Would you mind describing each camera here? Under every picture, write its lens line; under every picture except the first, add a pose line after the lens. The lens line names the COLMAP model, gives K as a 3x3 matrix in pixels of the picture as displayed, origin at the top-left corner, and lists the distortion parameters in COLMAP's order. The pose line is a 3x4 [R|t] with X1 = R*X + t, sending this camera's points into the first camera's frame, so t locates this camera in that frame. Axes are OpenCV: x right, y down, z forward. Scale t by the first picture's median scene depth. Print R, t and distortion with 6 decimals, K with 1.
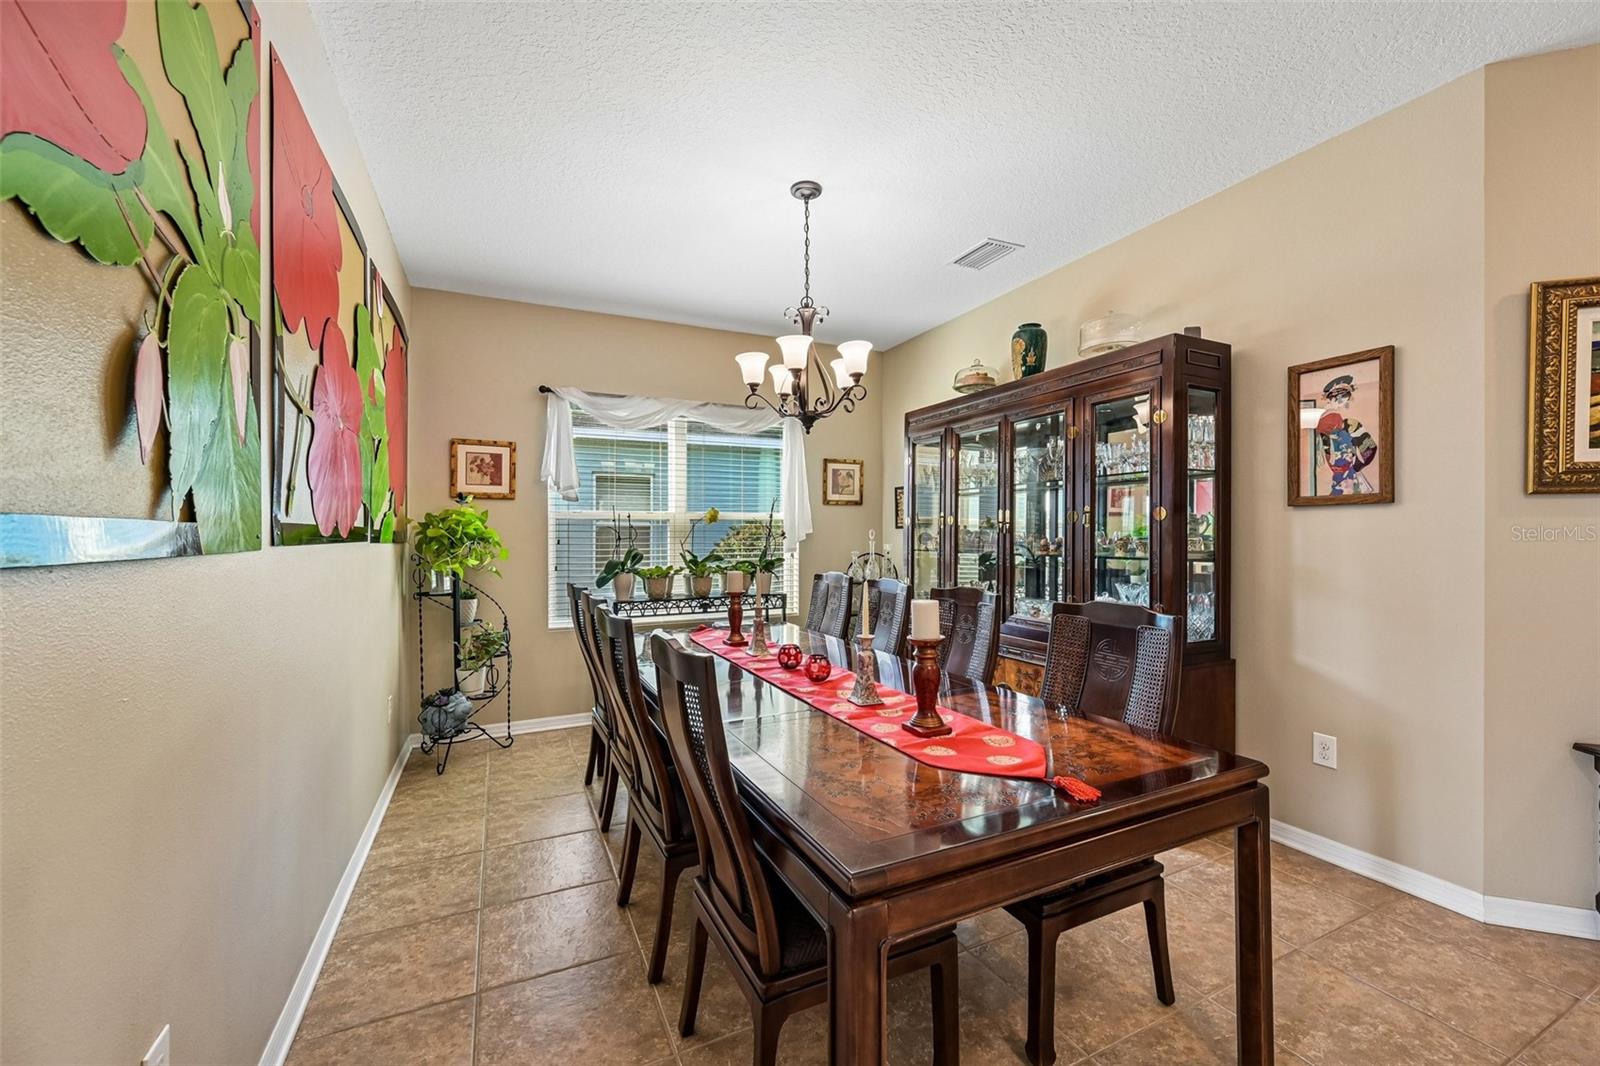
lens RADIAL K [[636.3, 0, 804.5], [0, 636.3, 539.4], [0, 0, 1]] dist [-0.001659, -0.000886]
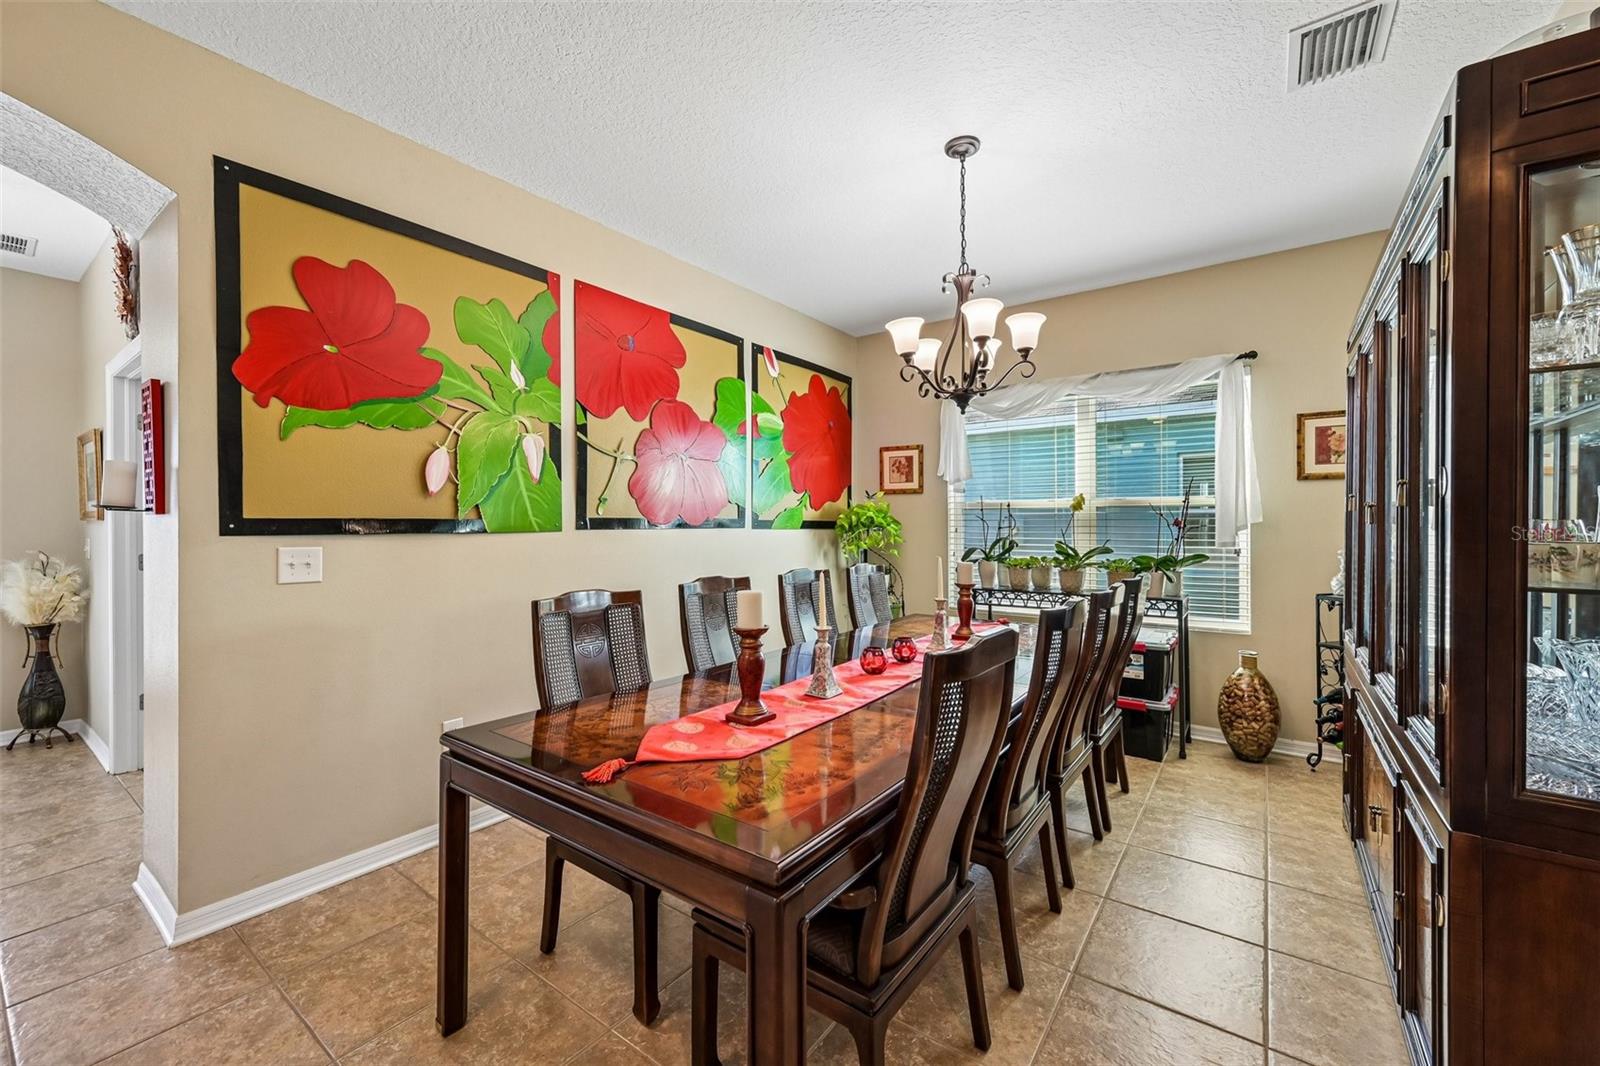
lens RADIAL K [[636.3, 0, 809.6], [0, 636.3, 533.3], [0, 0, 1]] dist [-0.001659, -0.000886]
pose [[0.493208, 0.015801, -0.869768, 0.468447], [-0.006399, 0.999874, 0.014537, -0.005014], [0.869888, -0.001604, 0.493247, 0.242752]]
